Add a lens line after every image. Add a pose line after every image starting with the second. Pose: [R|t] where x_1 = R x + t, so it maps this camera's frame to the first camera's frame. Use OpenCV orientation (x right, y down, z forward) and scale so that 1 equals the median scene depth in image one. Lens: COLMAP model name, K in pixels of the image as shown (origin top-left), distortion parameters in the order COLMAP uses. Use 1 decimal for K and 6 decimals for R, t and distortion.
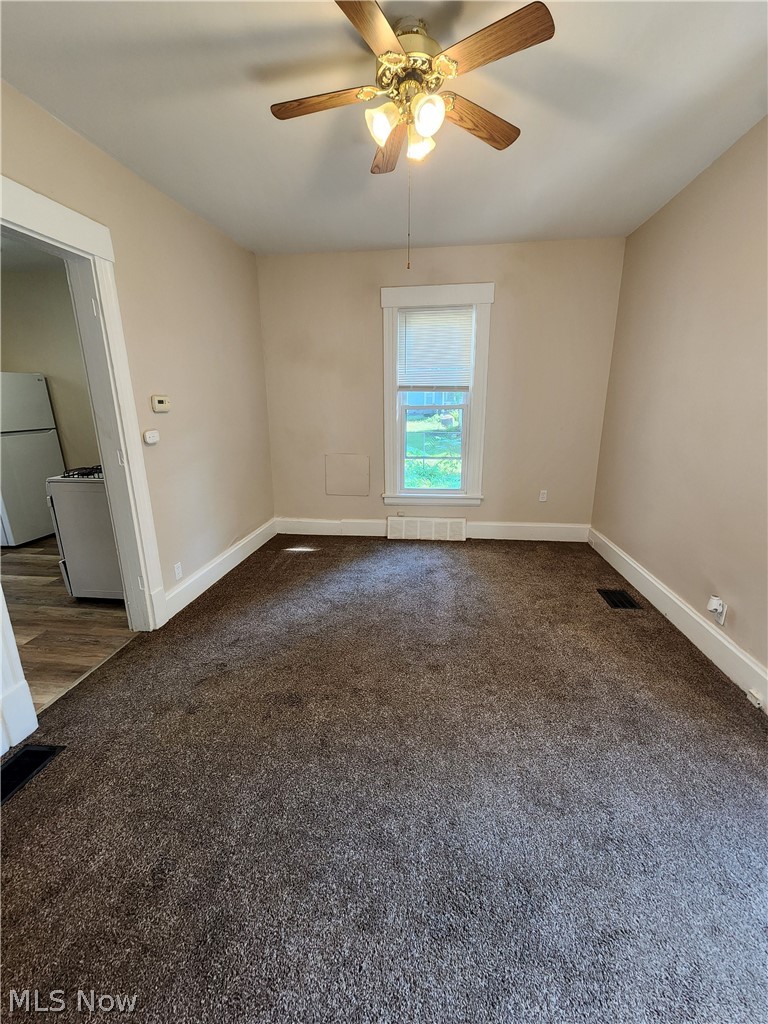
lens RADIAL K [[424.8, 0, 387.4], [0, 424.8, 512.1], [0, 0, 1]] dist [-0.004820, 0.002937]
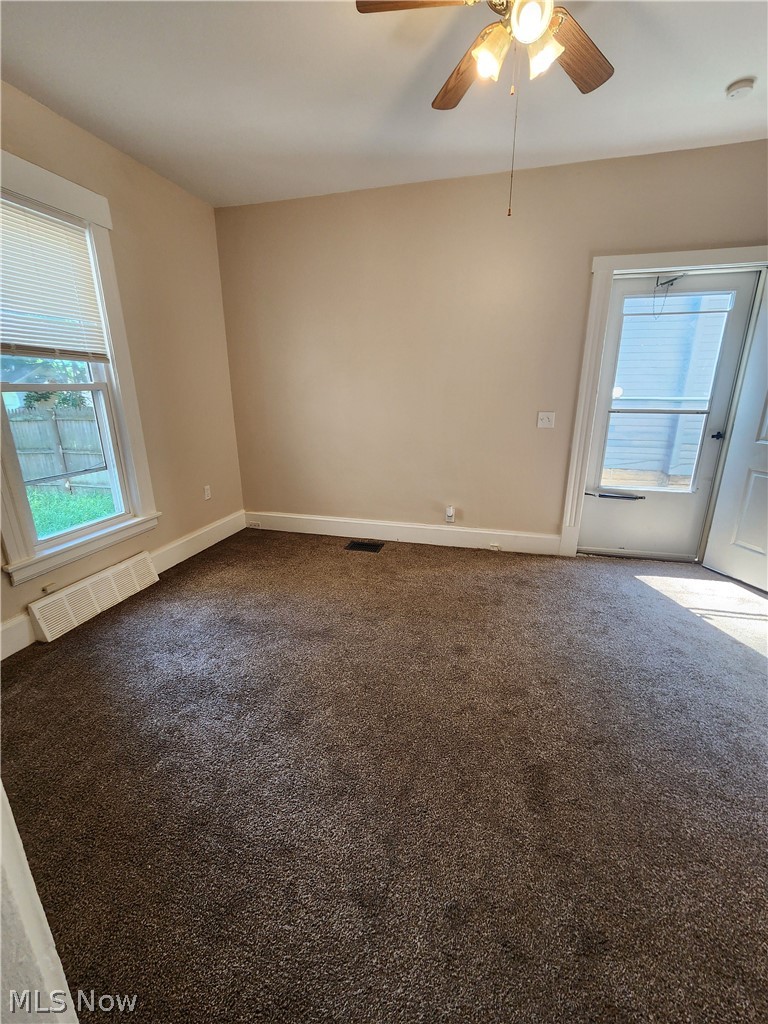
lens RADIAL K [[424.8, 0, 382.3], [0, 424.8, 514.1], [0, 0, 1]] dist [-0.004820, 0.002937]
pose [[0.143452, -0.274420, 0.950850, -0.503280], [0.250612, 0.939544, 0.233348, -0.133728], [-0.957400, 0.204820, 0.203553, 0.608686]]
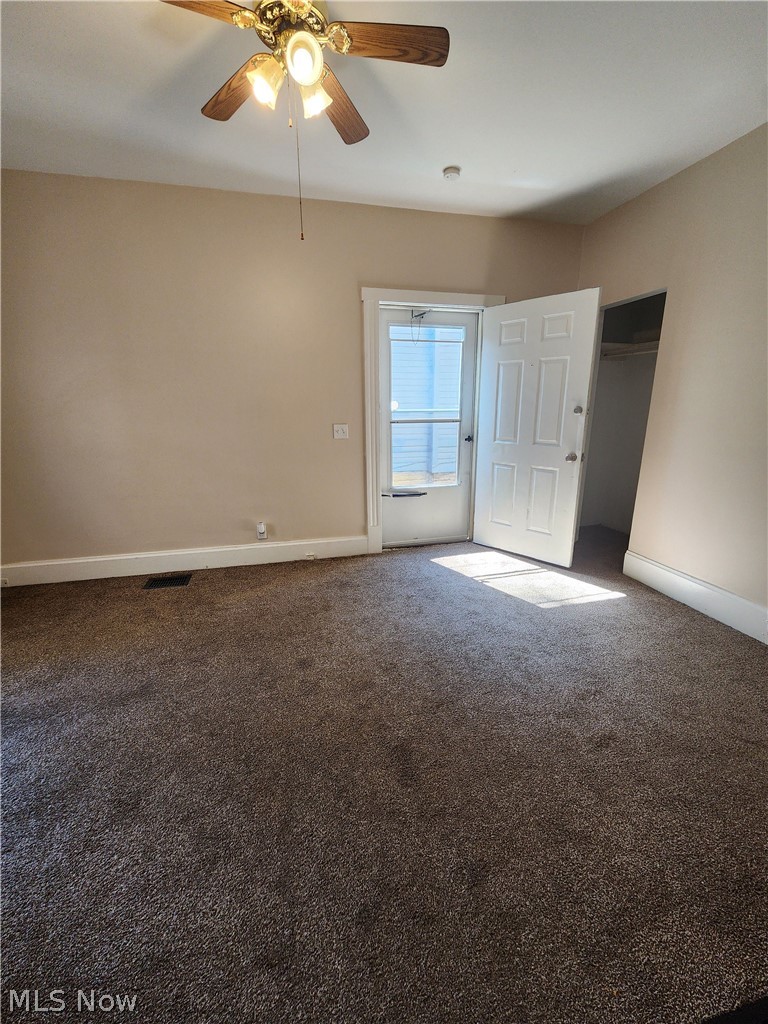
lens RADIAL K [[424.8, 0, 384.9], [0, 424.8, 514.1], [0, 0, 1]] dist [-0.004820, 0.002937]
pose [[-0.355671, -0.229492, 0.905998, -0.502008], [0.244041, 0.912950, 0.327057, -0.144992], [-0.902187, 0.337426, -0.268704, 0.654453]]
